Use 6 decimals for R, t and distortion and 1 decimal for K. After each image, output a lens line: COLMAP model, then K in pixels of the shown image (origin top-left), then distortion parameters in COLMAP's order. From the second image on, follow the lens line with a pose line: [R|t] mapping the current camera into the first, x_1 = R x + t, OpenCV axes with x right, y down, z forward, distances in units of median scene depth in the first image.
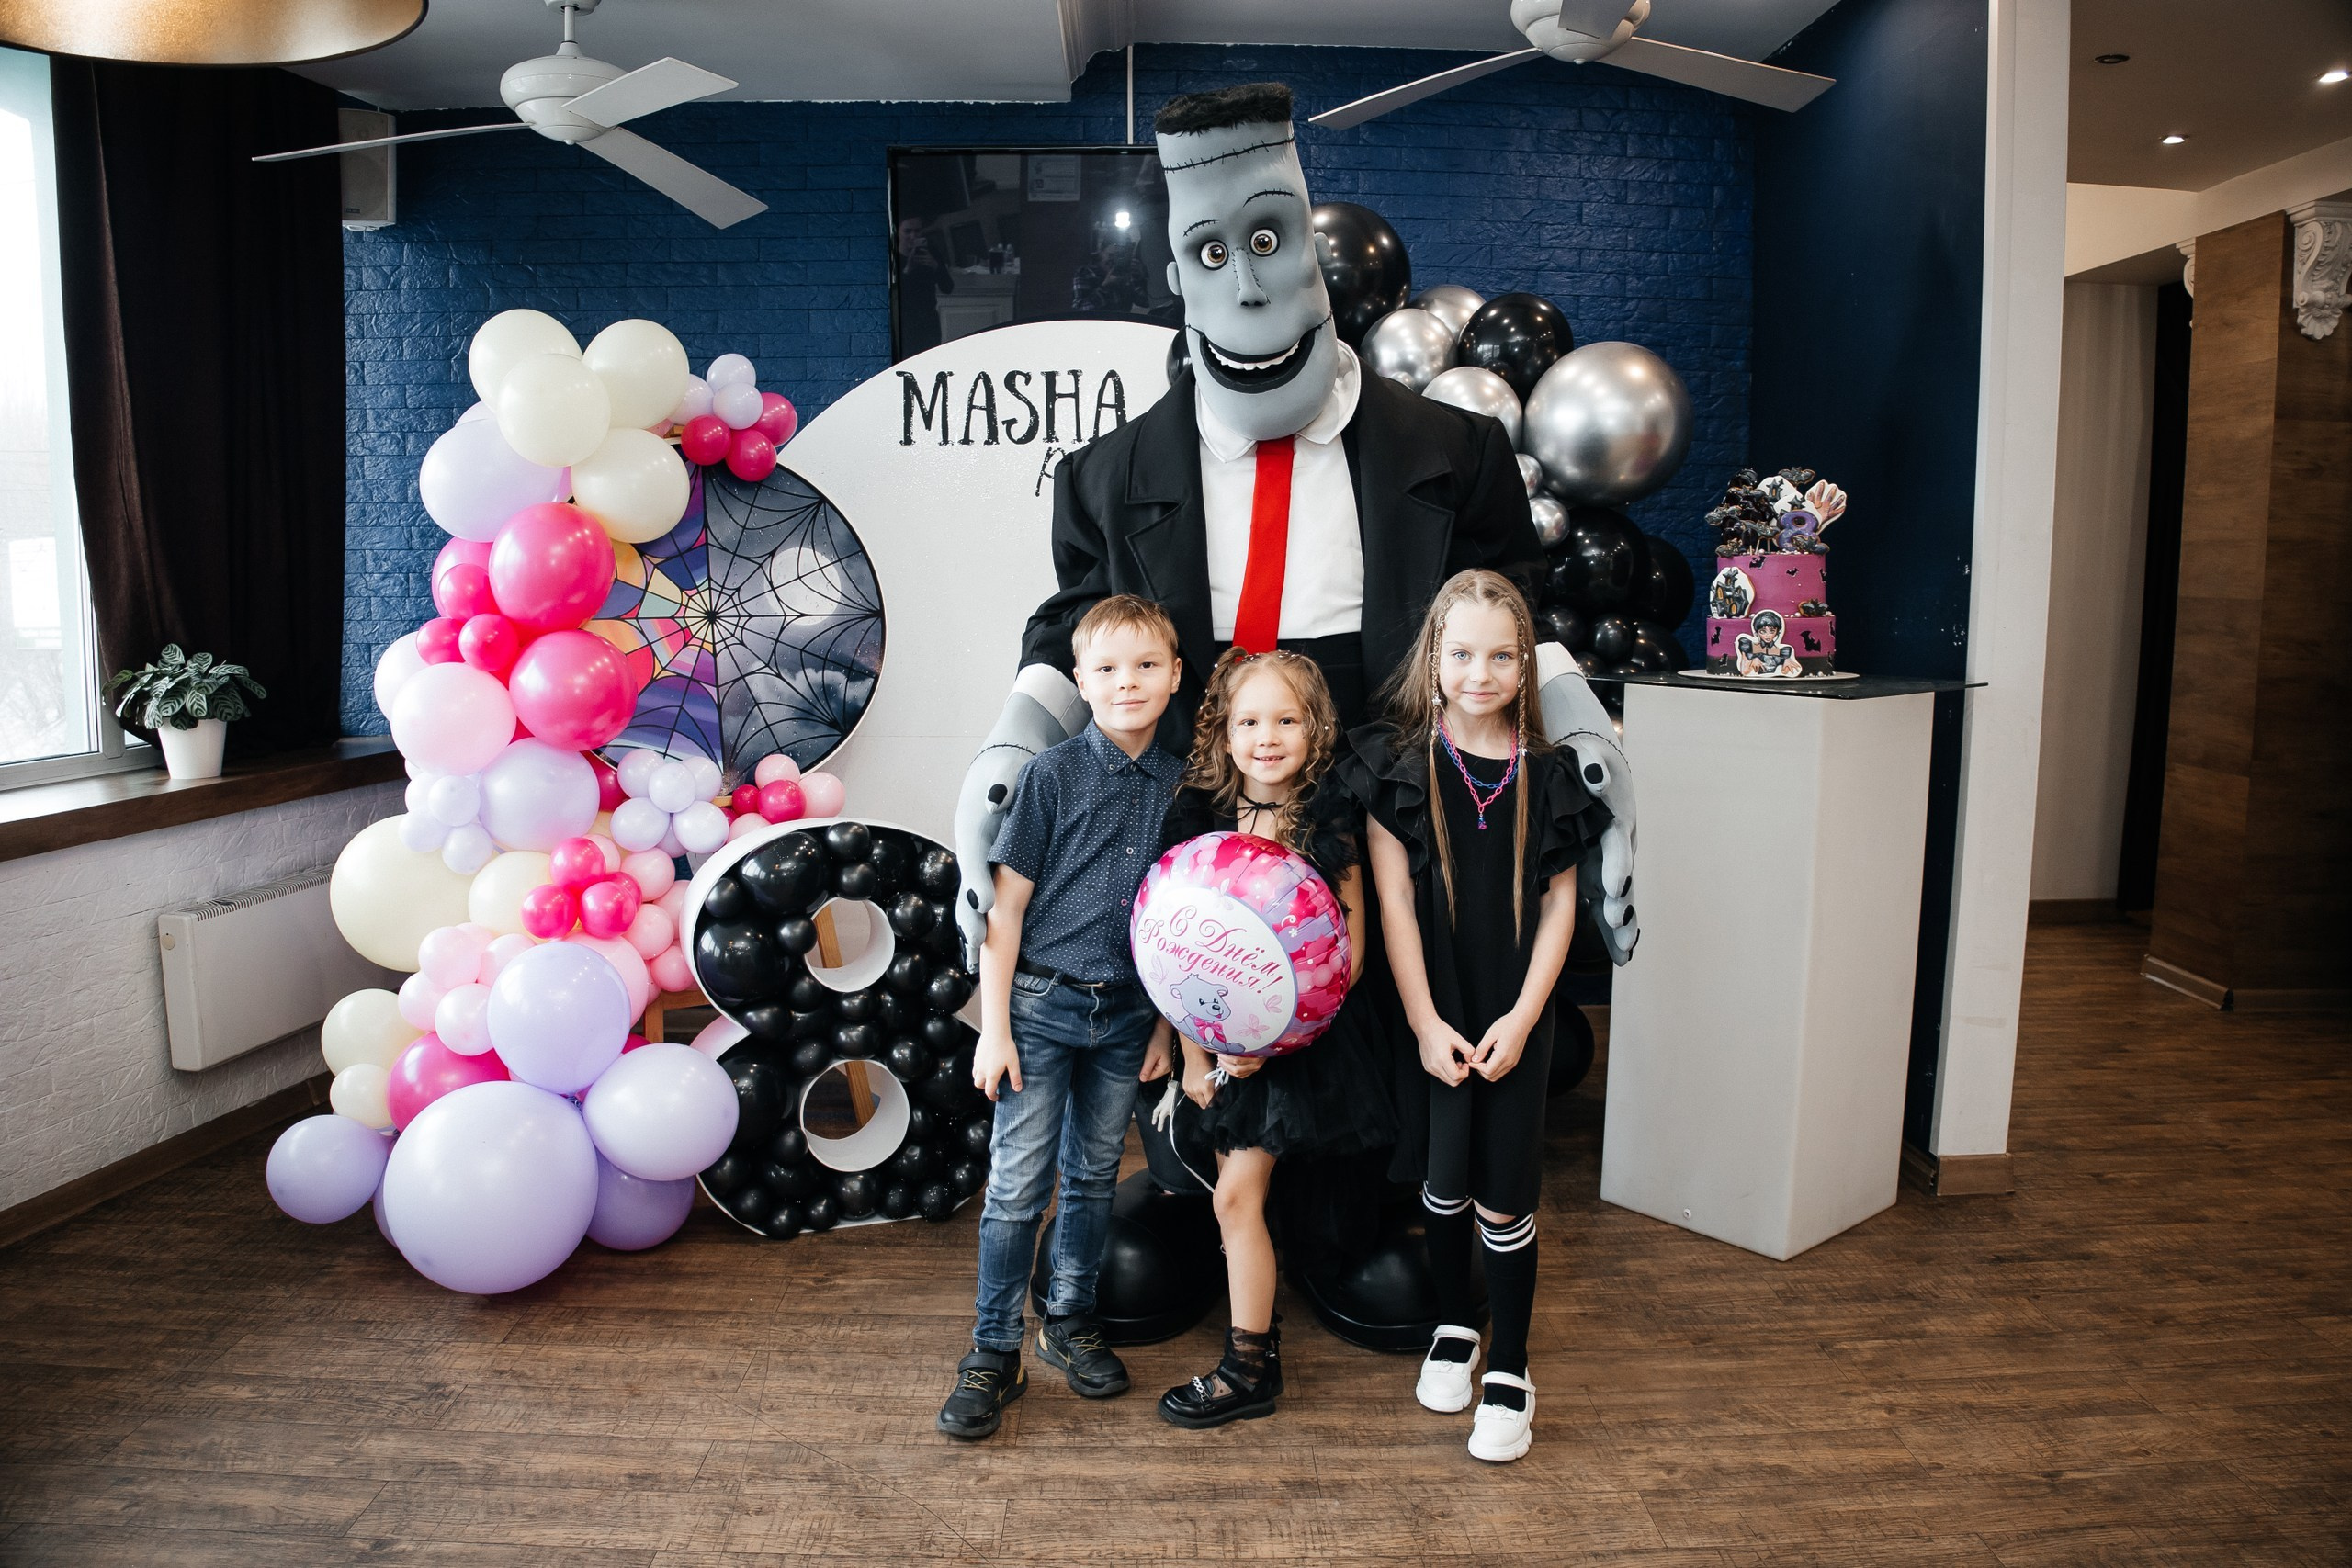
lens RADIAL K [[1742.2, 0, 1190.4], [0, 1742.2, 800.9], [0, 0, 1]] dist [-0.161026, 0.069200]
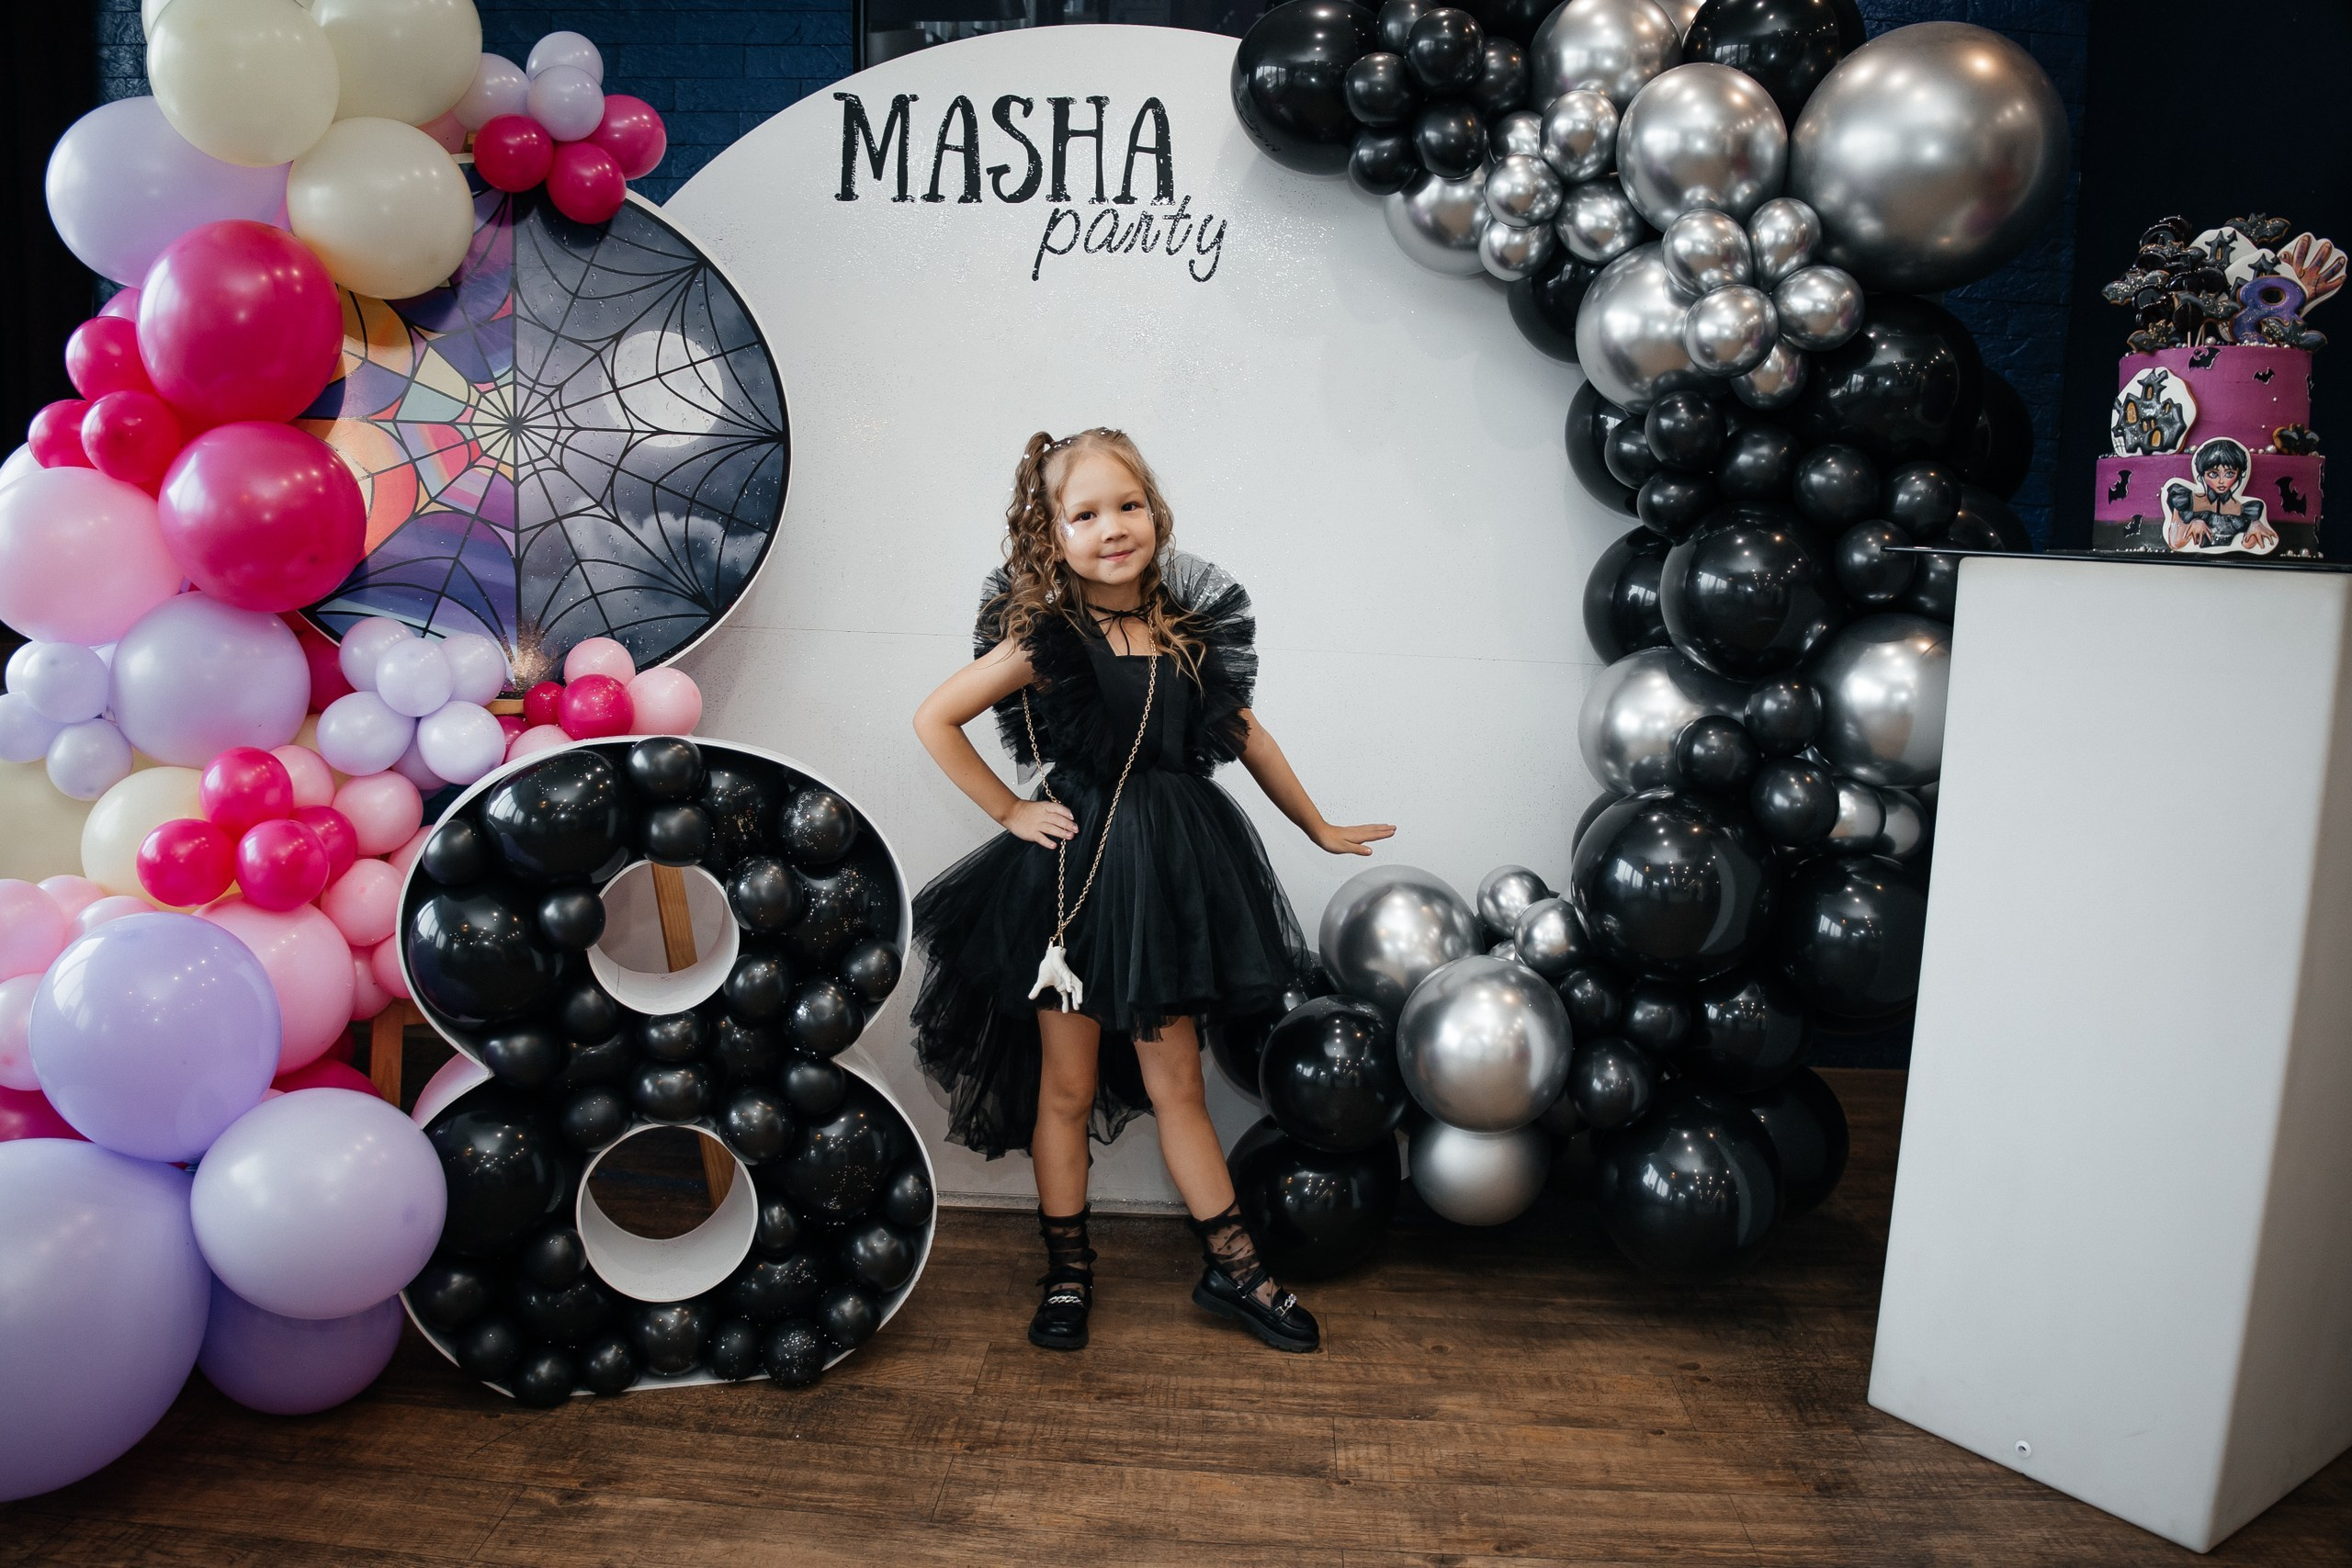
lens RADIAL K [[1795.0, 0, 1172.2], [0, 1795.0, 797.6], [0, 0, 1]] dist [-0.149549, 0.081291]
pose [[0.996951, 0.041578, -0.066031, 0.022889], [-0.041381, 0.999134, 0.004356, 0.022946], [0.066155, -0.001610, 0.997808, 0.381308]]
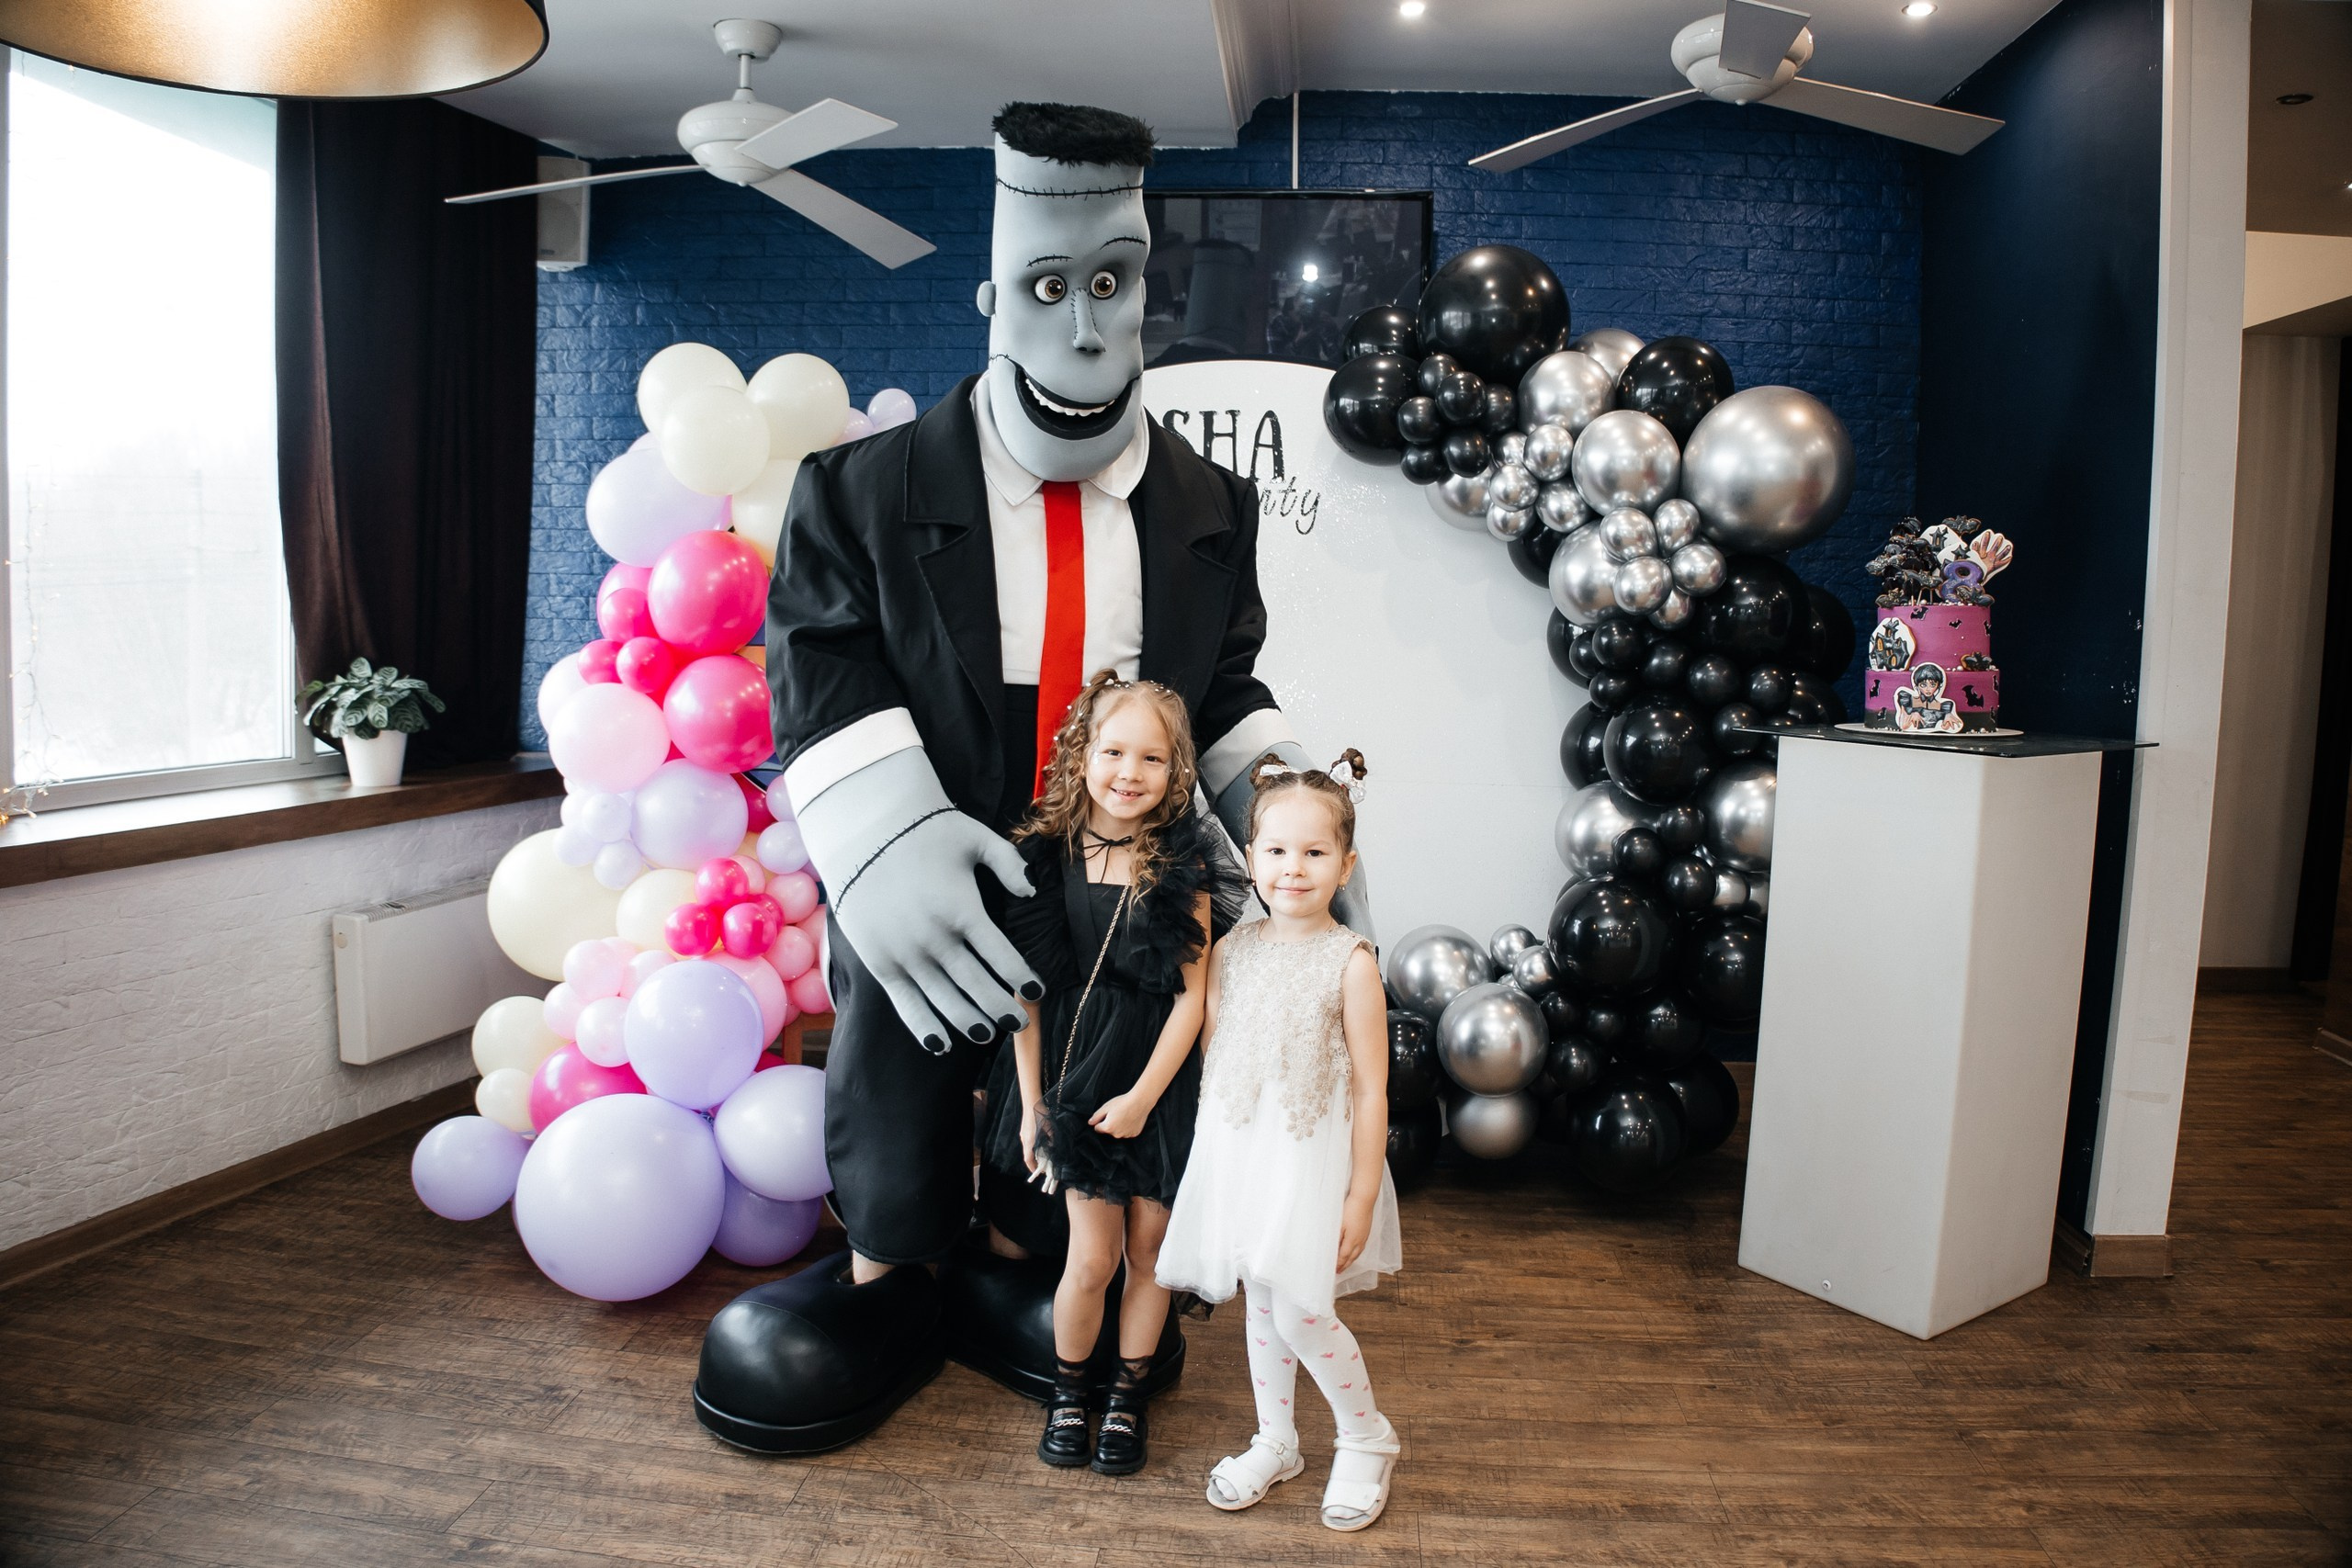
lens RADIAL K [[1689.9, 0, 1172.1], [0, 1689.9, 781.3], [0, 0, 1]] dist [-0.179766, 0.064688]
pose [[0.992983, 0.029806, -0.114442, 0.020322], [-0.033491, 0.998976, -0.030415, -0.002458], [0.113418, 0.034035, 0.992964, 0.039789]]
